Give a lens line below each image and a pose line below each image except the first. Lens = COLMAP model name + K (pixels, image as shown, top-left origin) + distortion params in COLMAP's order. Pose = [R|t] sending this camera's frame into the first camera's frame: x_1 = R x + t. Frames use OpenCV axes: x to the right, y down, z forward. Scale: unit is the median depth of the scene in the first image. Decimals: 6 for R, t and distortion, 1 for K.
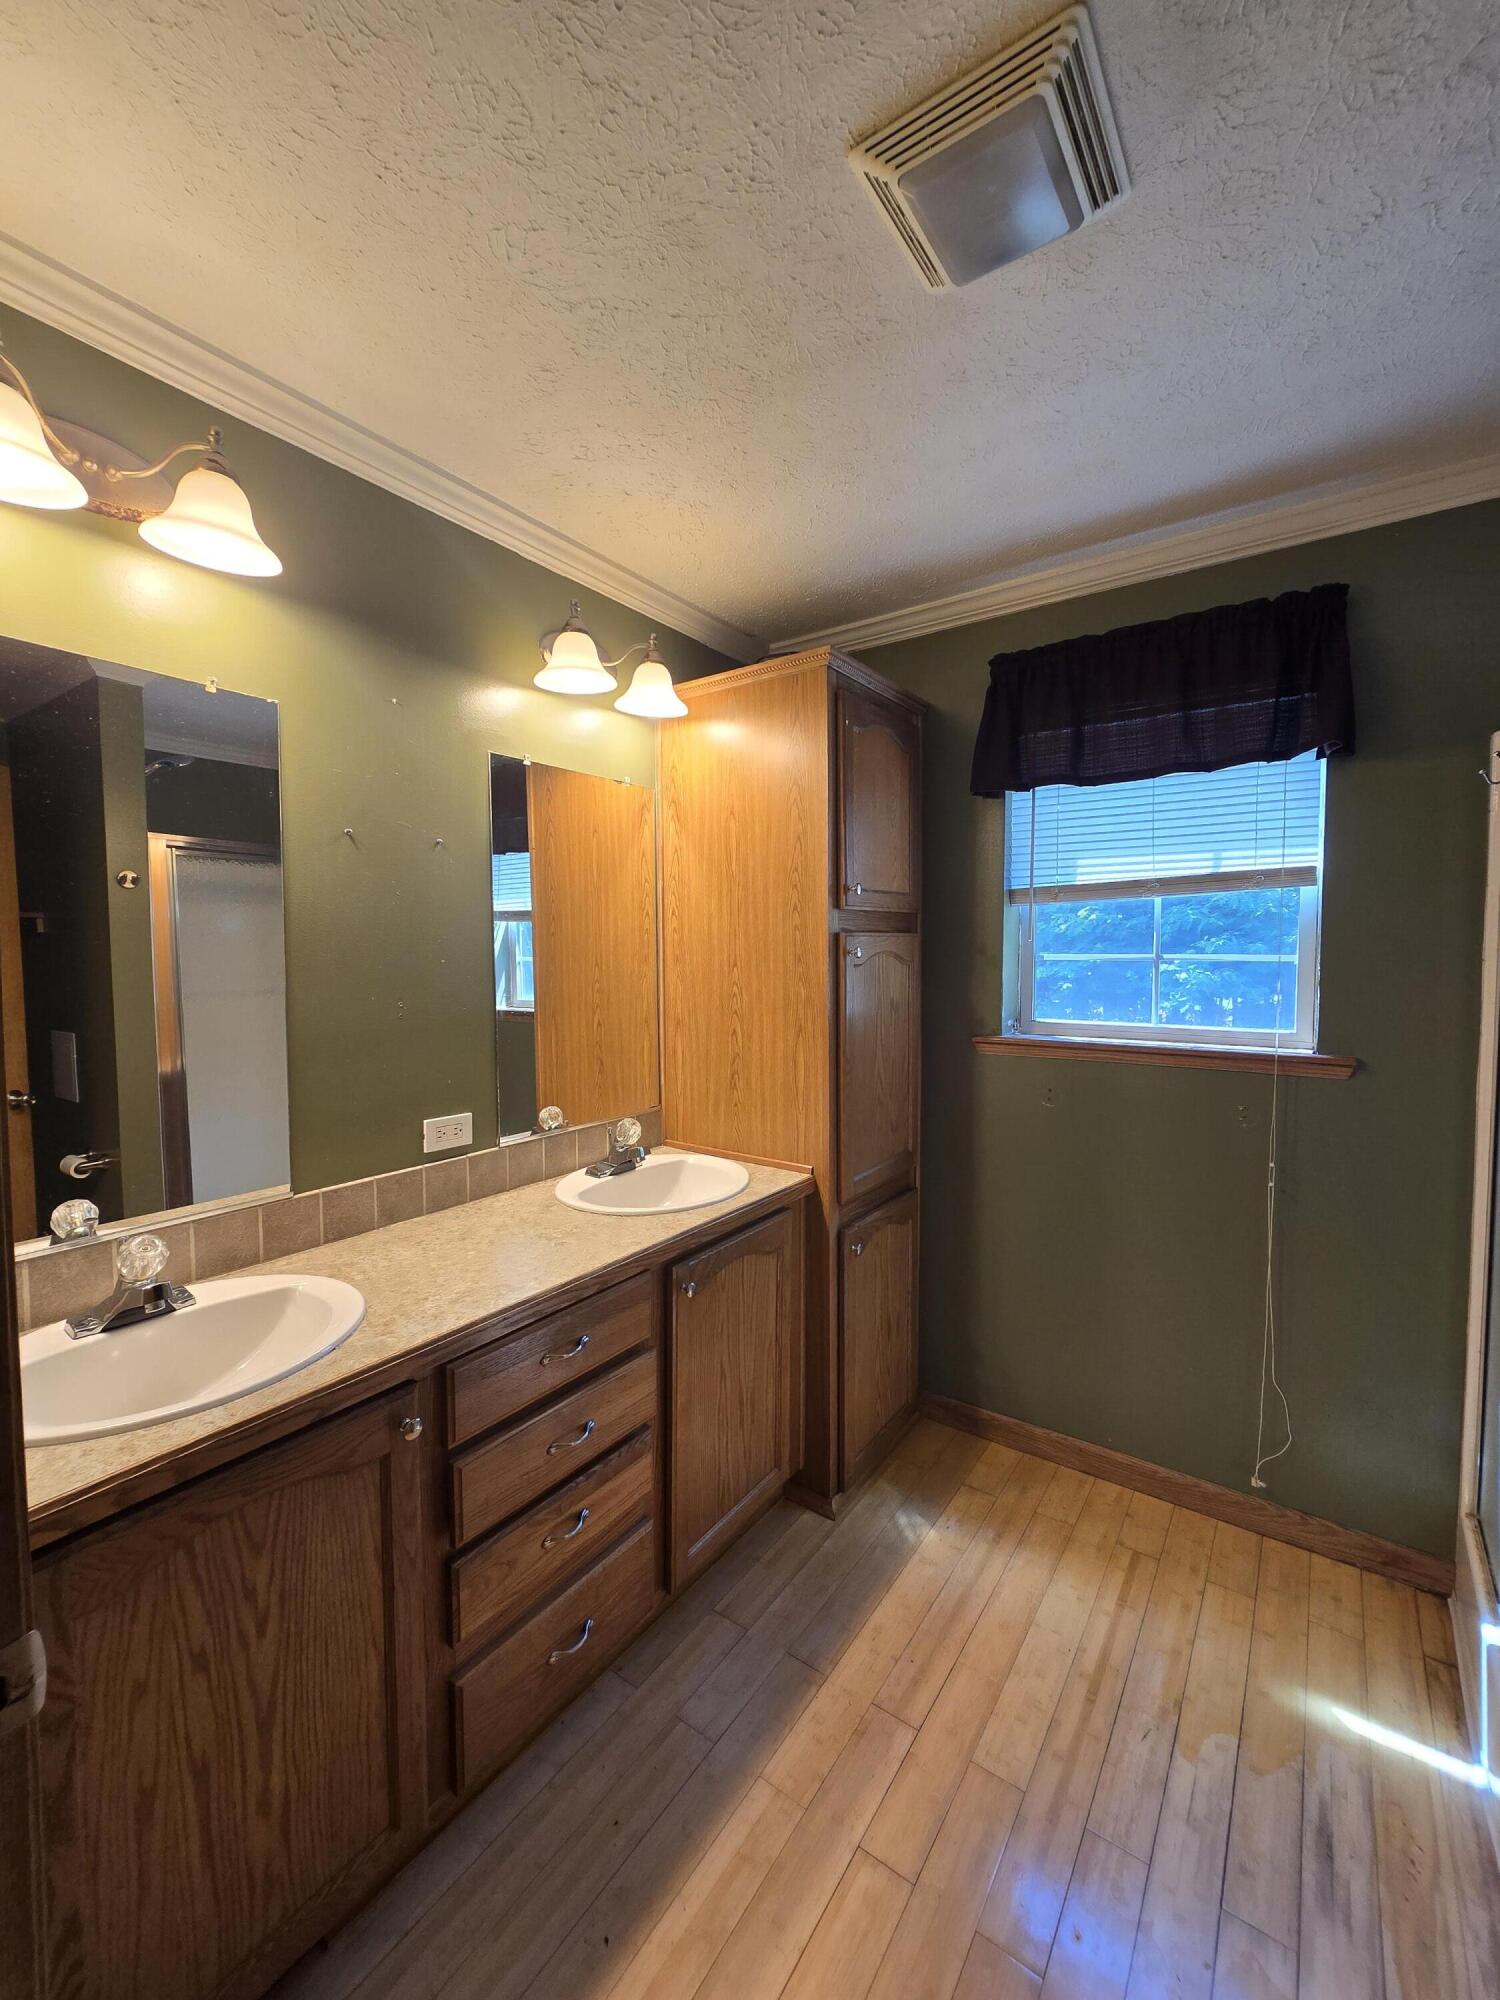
lens RADIAL K [[820.1, 0, 751.0], [0, 820.1, 995.4], [0, 0, 1]] dist [-0.005603, 0.001781]
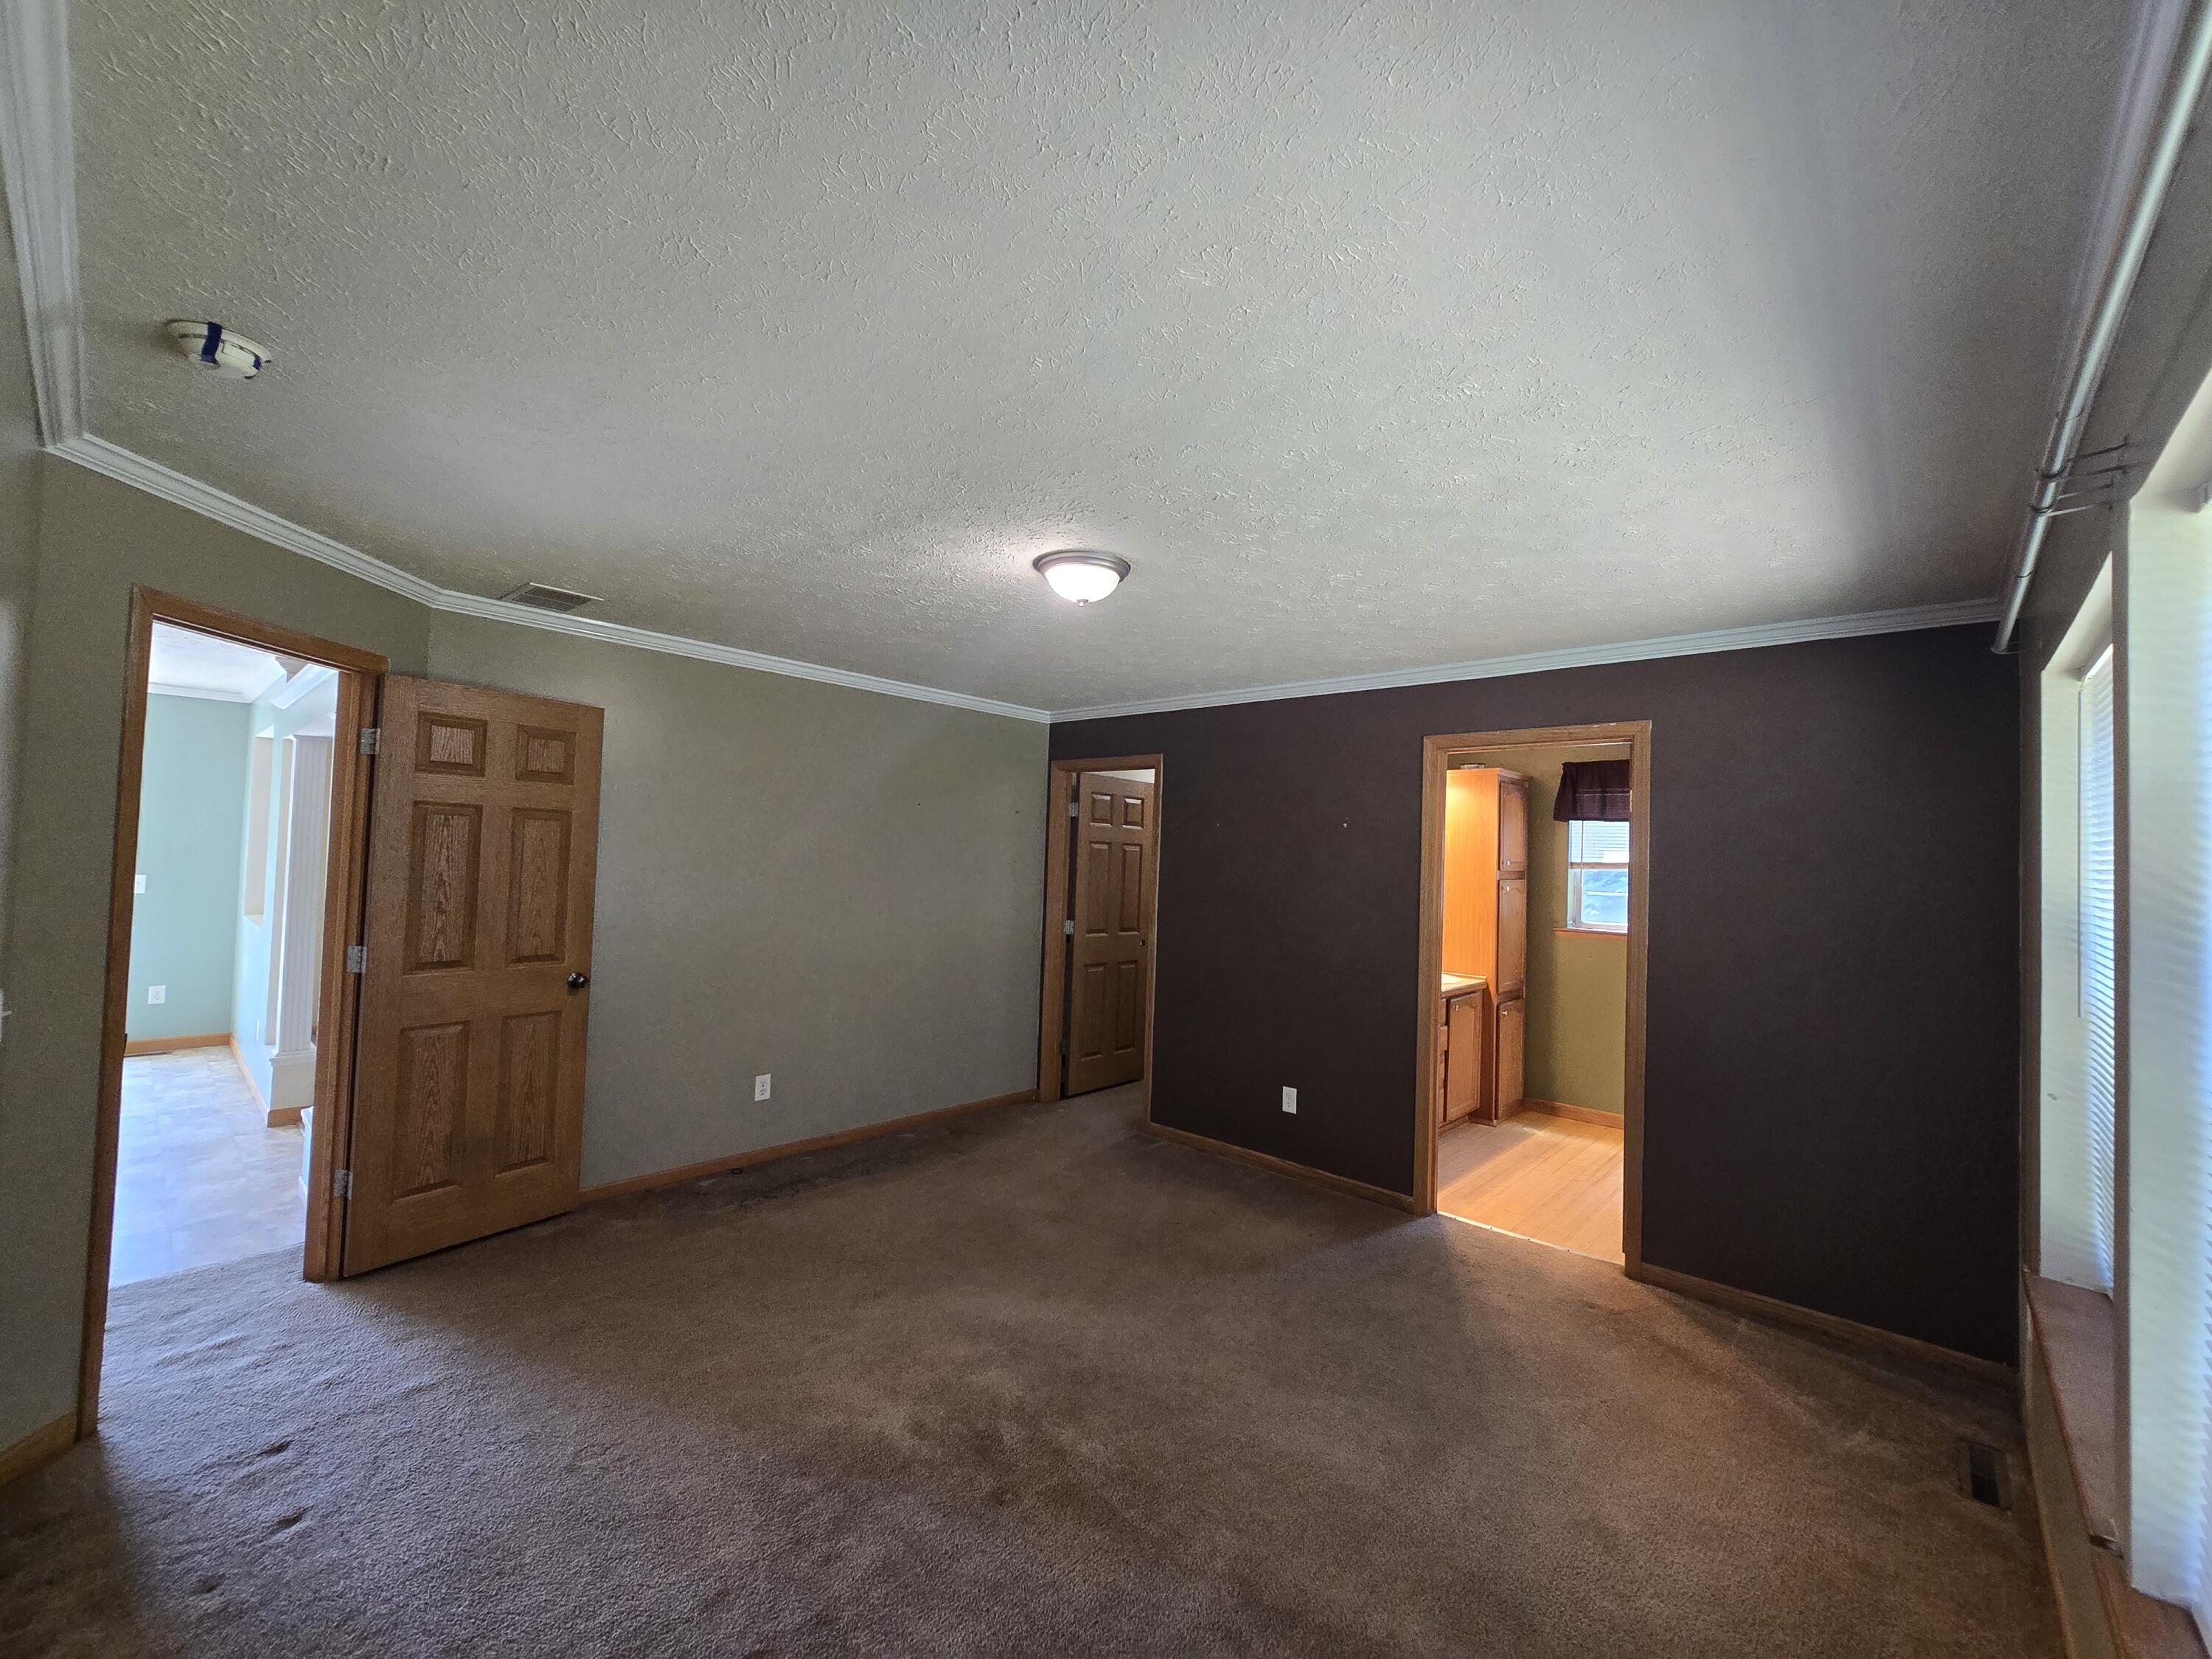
lens RADIAL K [[907.0, 0, 1093.4], [0, 907.0, 816.7], [0, 0, 1]] dist [-0.005603, 0.001781]
pose [[0.990452, 0.037210, -0.132739, -0.681219], [-0.049760, 0.994467, -0.092512, 0.042286], [0.128563, 0.098234, 0.986824, -1.691870]]
